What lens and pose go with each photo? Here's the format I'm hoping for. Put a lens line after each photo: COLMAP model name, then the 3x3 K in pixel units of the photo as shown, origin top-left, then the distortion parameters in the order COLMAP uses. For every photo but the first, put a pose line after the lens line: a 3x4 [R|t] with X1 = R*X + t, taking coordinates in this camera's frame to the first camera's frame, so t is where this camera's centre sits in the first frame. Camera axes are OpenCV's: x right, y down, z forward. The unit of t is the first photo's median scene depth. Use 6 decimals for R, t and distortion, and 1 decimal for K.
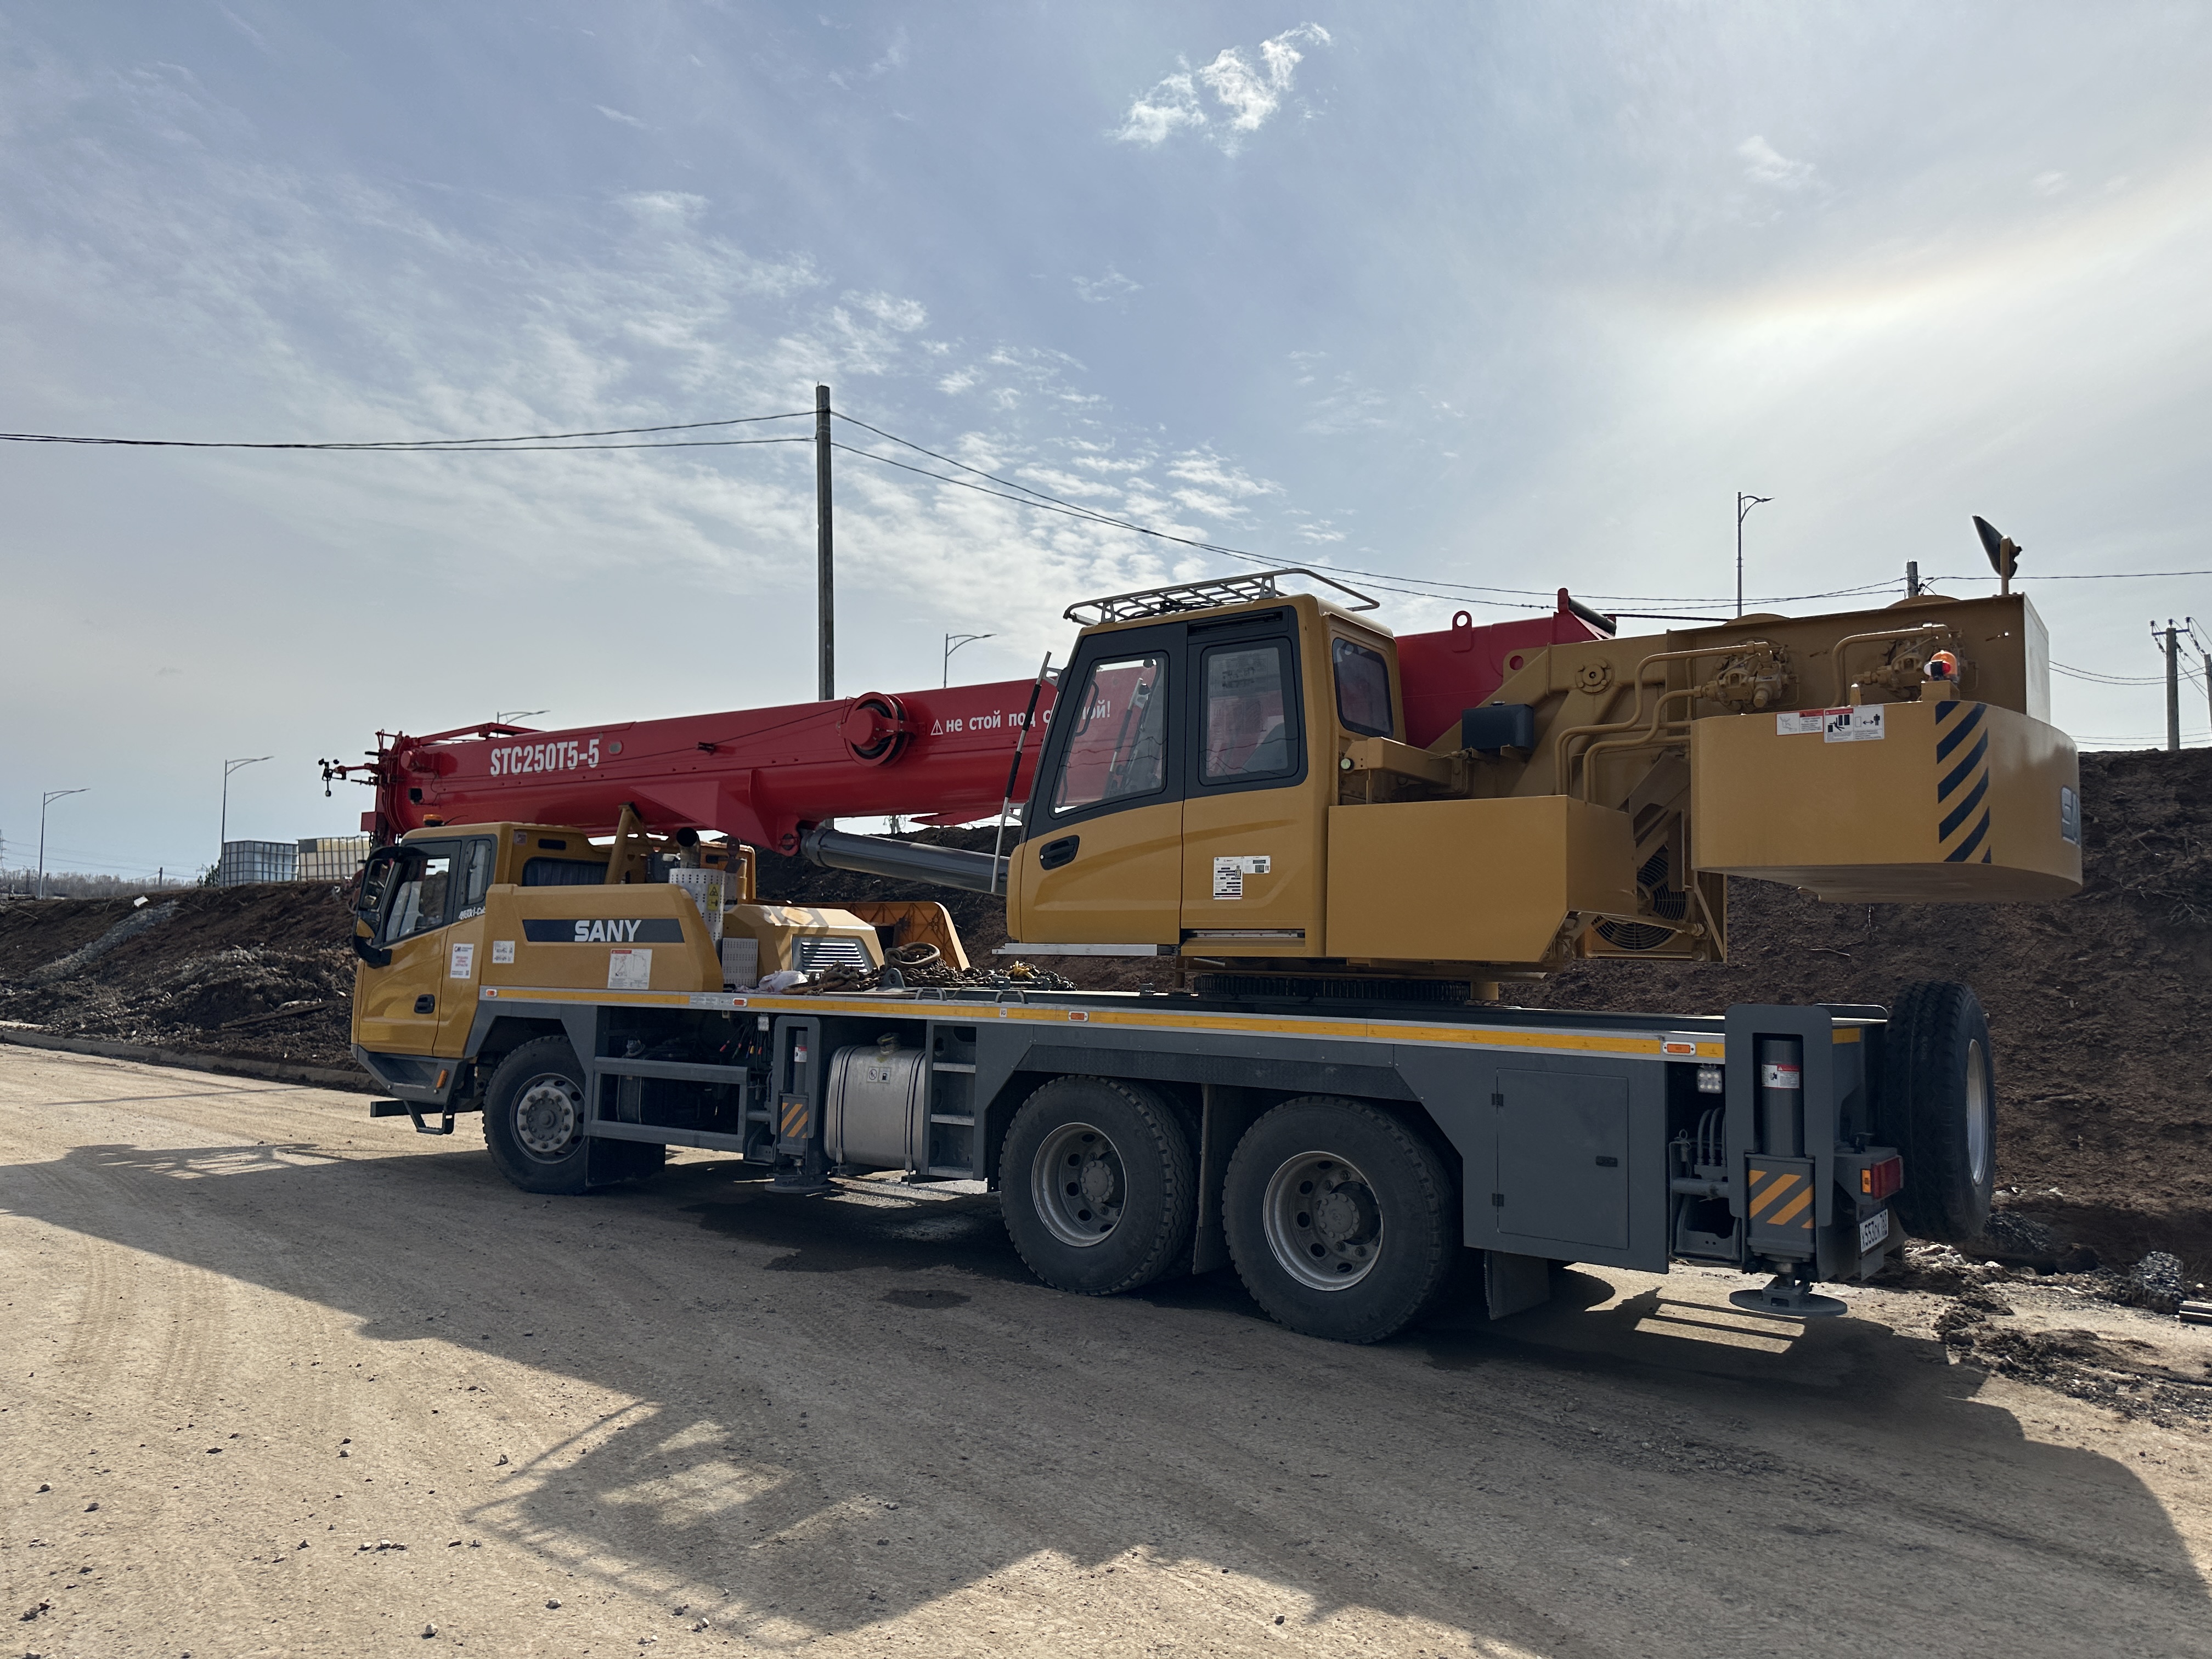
lens RADIAL K [[1585.4, 0, 1166.9], [0, 1585.4, 824.1], [0, 0, 1]] dist [0.097496, -0.117980]
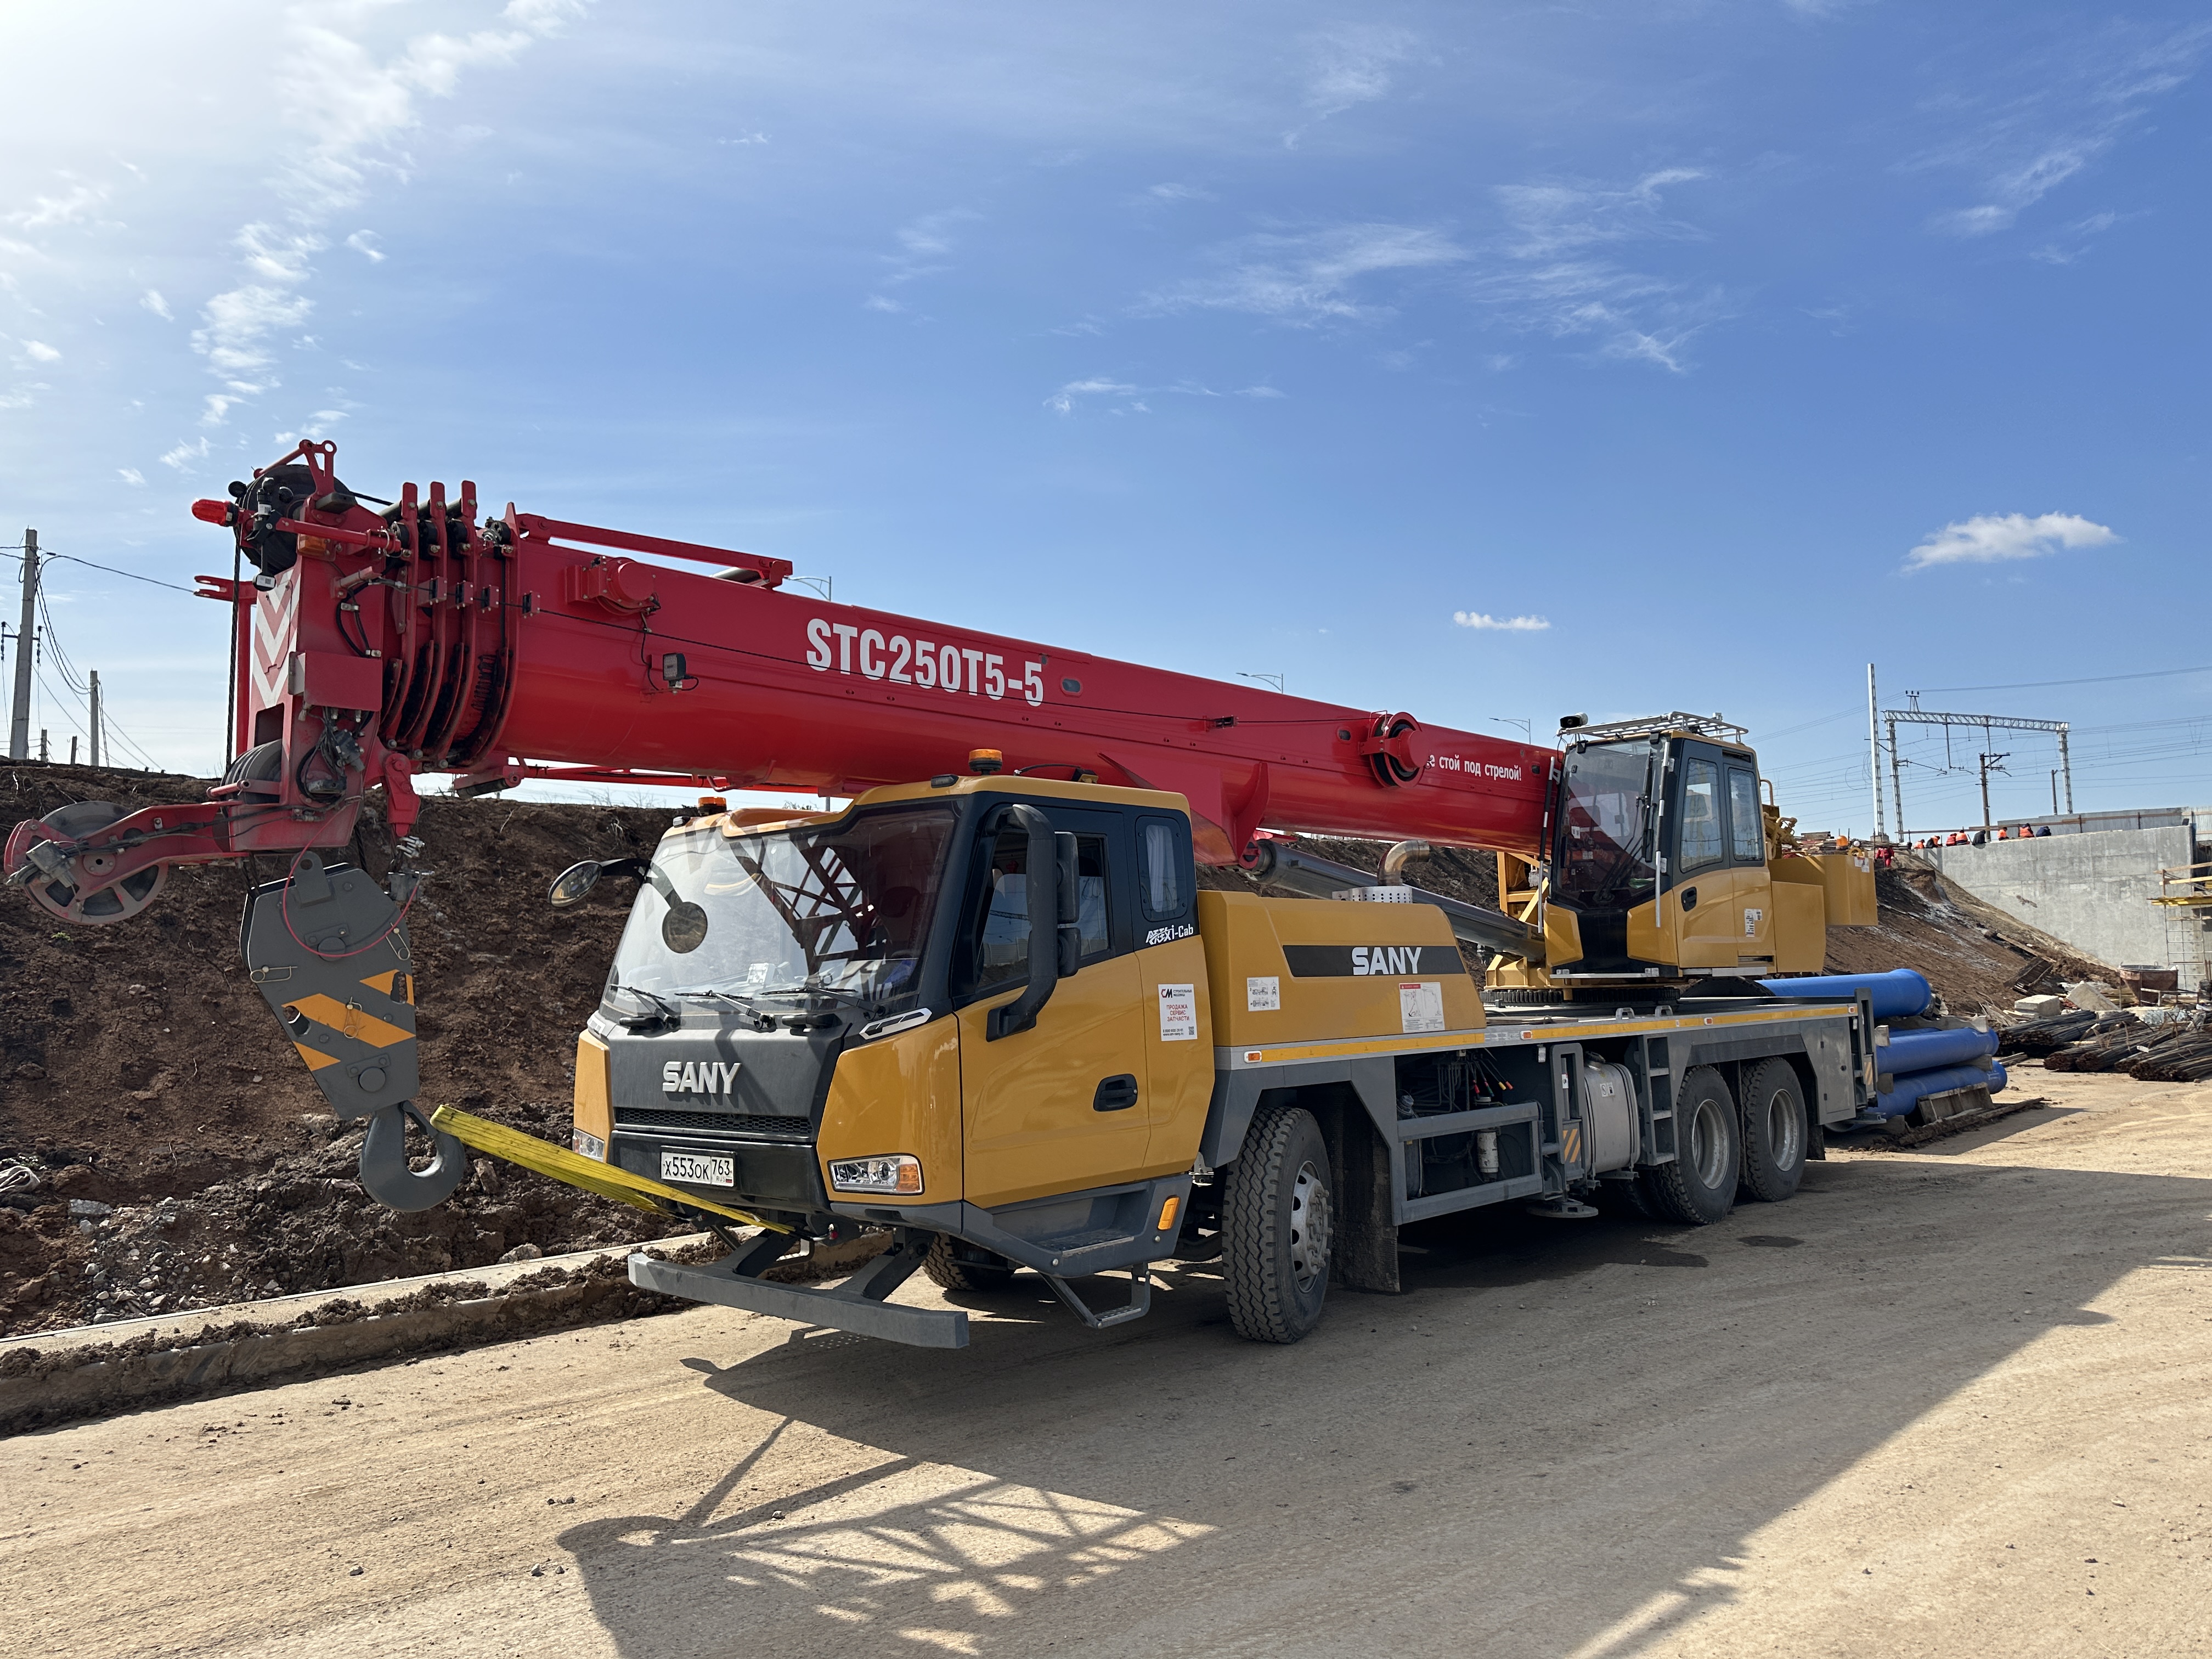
lens RADIAL K [[1585.4, 0, 1166.9], [0, 1585.4, 824.1], [0, 0, 1]] dist [0.097496, -0.117980]
pose [[0.099306, 0.075659, 0.992176, -1.272916], [-0.065875, 0.995418, -0.069313, 0.067637], [-0.992874, -0.058476, 0.103835, 1.145008]]
